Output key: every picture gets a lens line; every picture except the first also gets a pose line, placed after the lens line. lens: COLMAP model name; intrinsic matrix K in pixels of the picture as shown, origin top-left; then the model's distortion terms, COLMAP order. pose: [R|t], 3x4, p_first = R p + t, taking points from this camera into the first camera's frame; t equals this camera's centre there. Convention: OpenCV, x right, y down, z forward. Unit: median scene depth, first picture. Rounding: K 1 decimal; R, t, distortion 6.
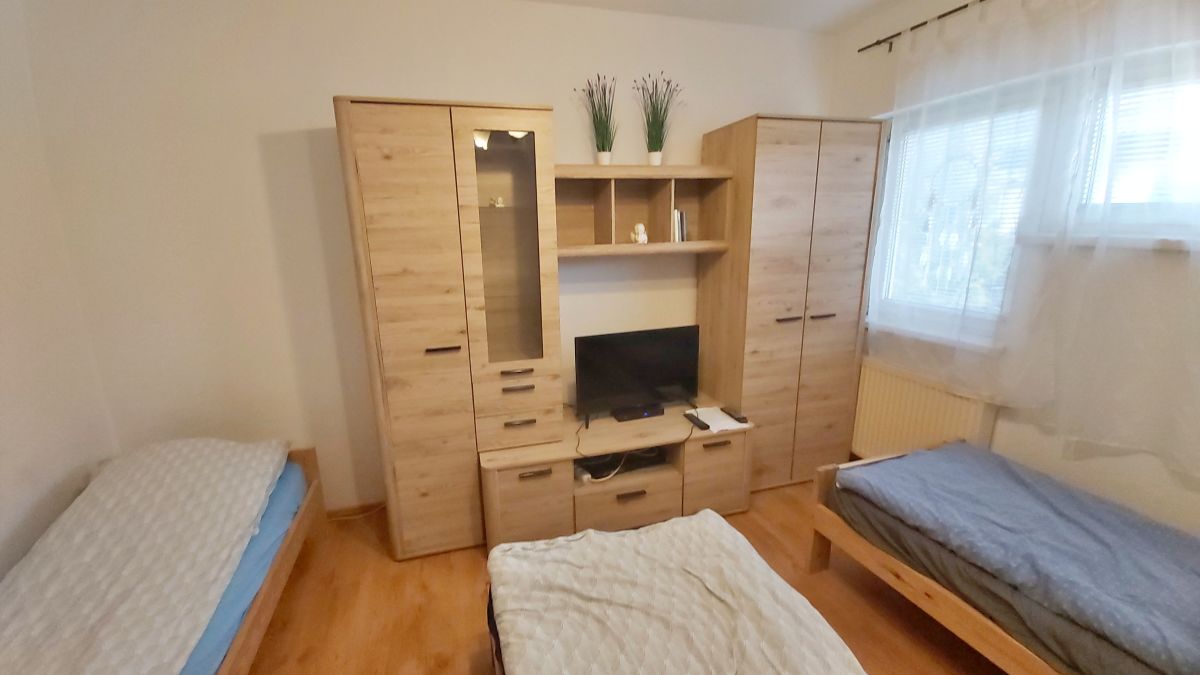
lens RADIAL K [[472.3, 0, 579.3], [0, 472.3, 339.4], [0, 0, 1]] dist [-0.000309, -0.000128]
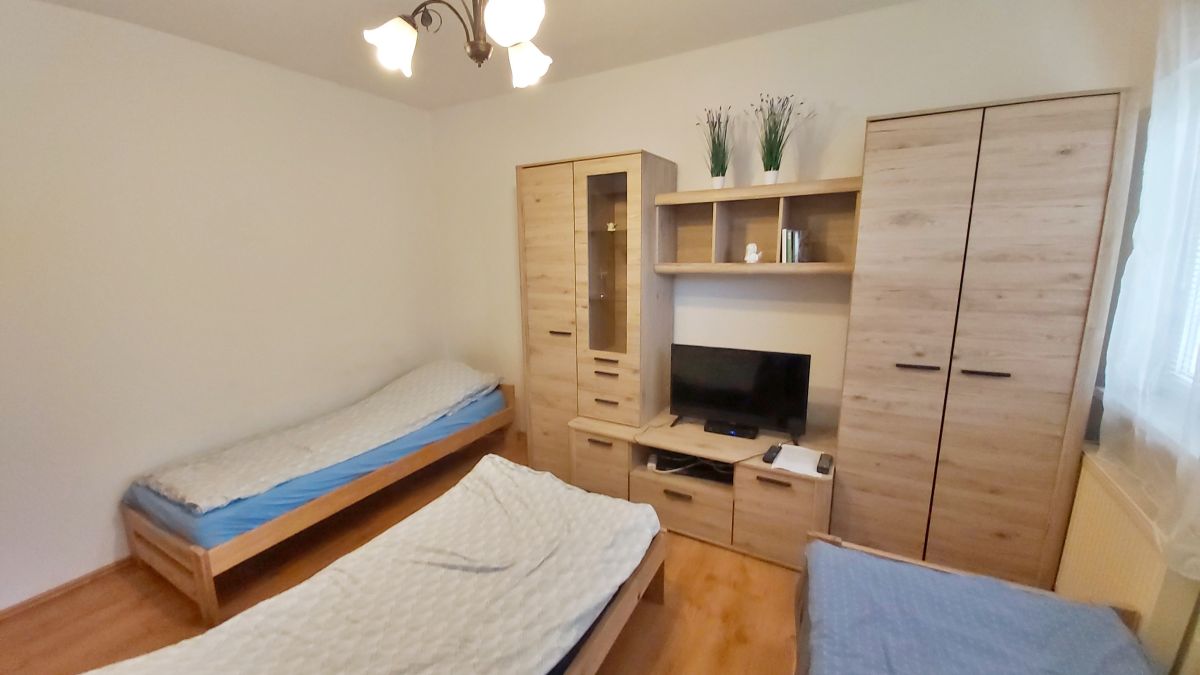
lens RADIAL K [[472.3, 0, 579.3], [0, 472.3, 339.4], [0, 0, 1]] dist [-0.000309, -0.000128]
pose [[0.677914, 0.154219, -0.718783, 0.690686], [-0.166418, 0.984560, 0.054287, -0.041353], [0.716057, 0.082816, 0.693112, 0.065540]]
